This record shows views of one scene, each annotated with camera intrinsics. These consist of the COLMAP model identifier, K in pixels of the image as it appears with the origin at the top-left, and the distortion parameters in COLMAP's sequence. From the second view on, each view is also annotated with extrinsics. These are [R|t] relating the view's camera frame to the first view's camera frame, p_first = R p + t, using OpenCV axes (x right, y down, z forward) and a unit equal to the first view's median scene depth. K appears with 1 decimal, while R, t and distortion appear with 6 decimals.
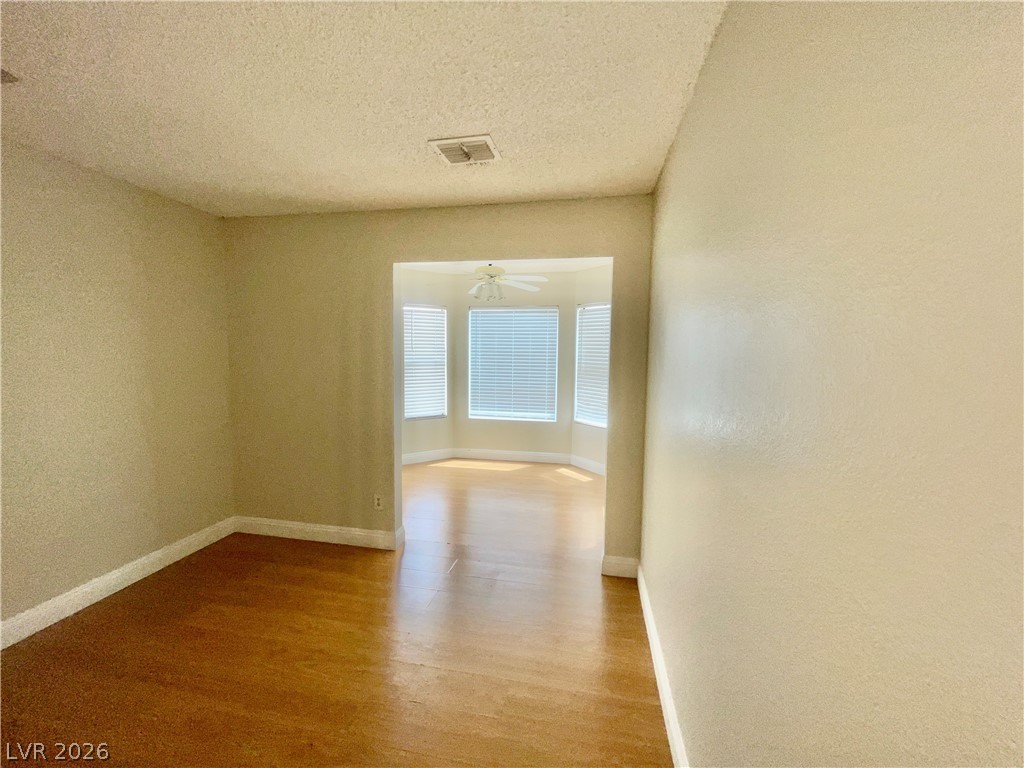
lens RADIAL K [[415.6, 0, 505.2], [0, 415.6, 380.5], [0, 0, 1]] dist [-0.003654, 0.000140]
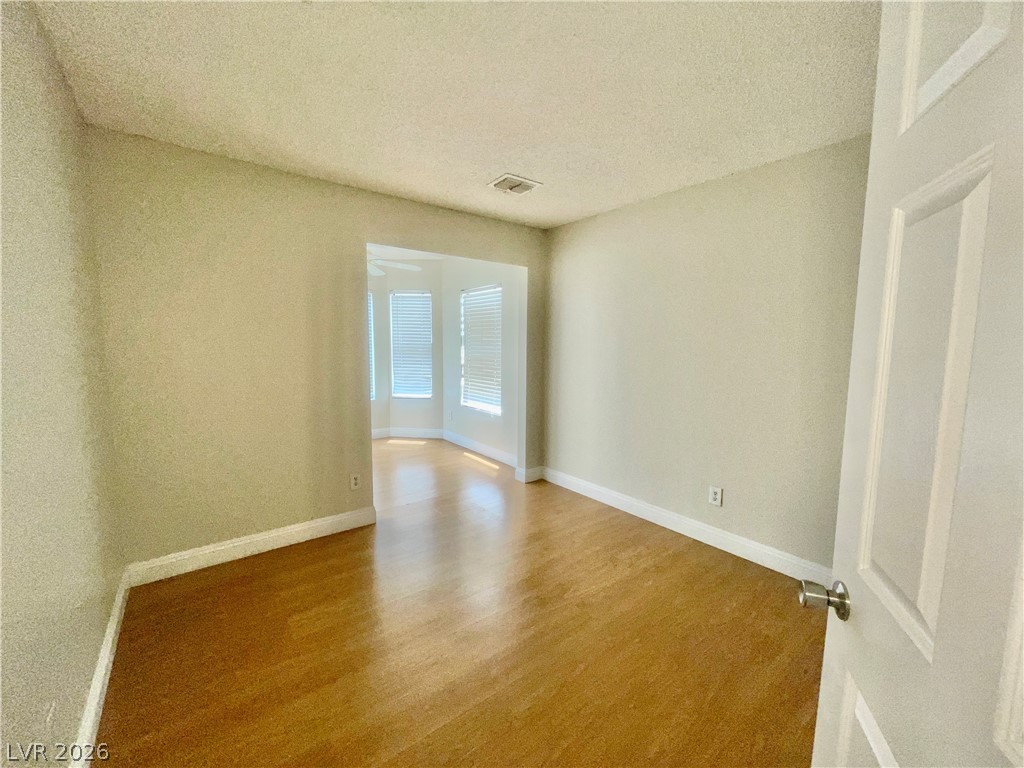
lens RADIAL K [[415.6, 0, 509.8], [0, 415.6, 386.5], [0, 0, 1]] dist [-0.003654, 0.000140]
pose [[0.654097, -0.090176, 0.751016, -0.458952], [0.053138, 0.995893, 0.073297, 0.005775], [-0.754542, -0.008036, 0.656203, 0.036935]]
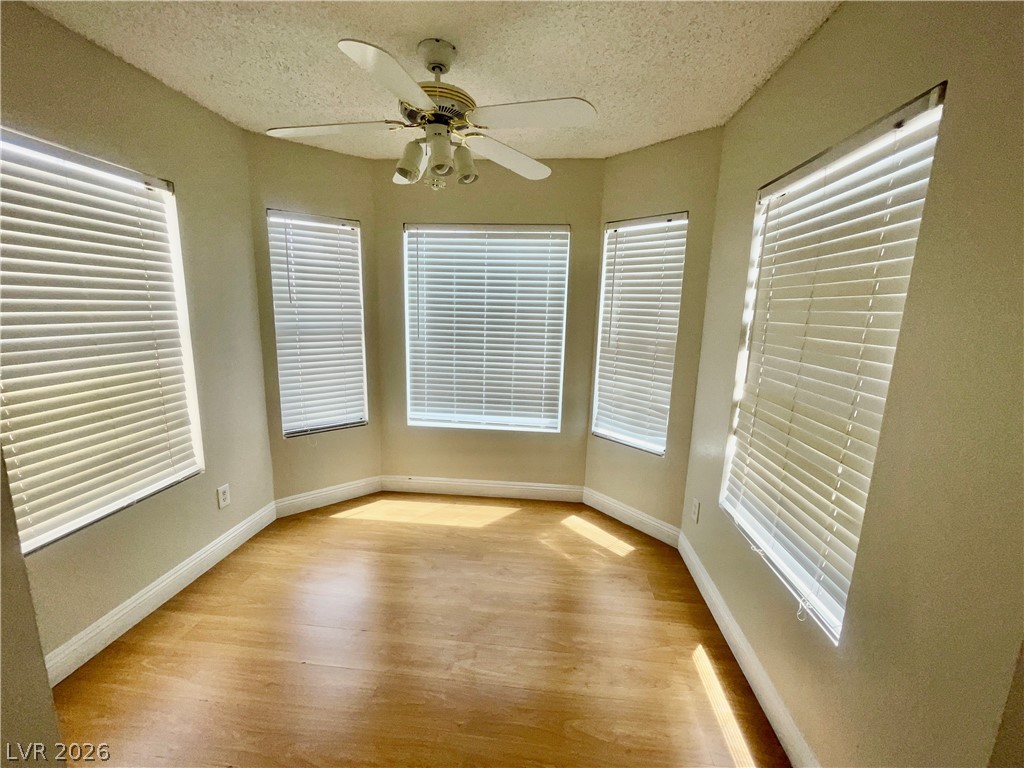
lens RADIAL K [[415.6, 0, 512.6], [0, 415.6, 383.7], [0, 0, 1]] dist [-0.003654, 0.000140]
pose [[0.993194, -0.007248, 0.116250, -0.010709], [-0.006427, 0.993131, 0.116834, -0.036992], [-0.116298, -0.116786, 0.986324, 0.449119]]
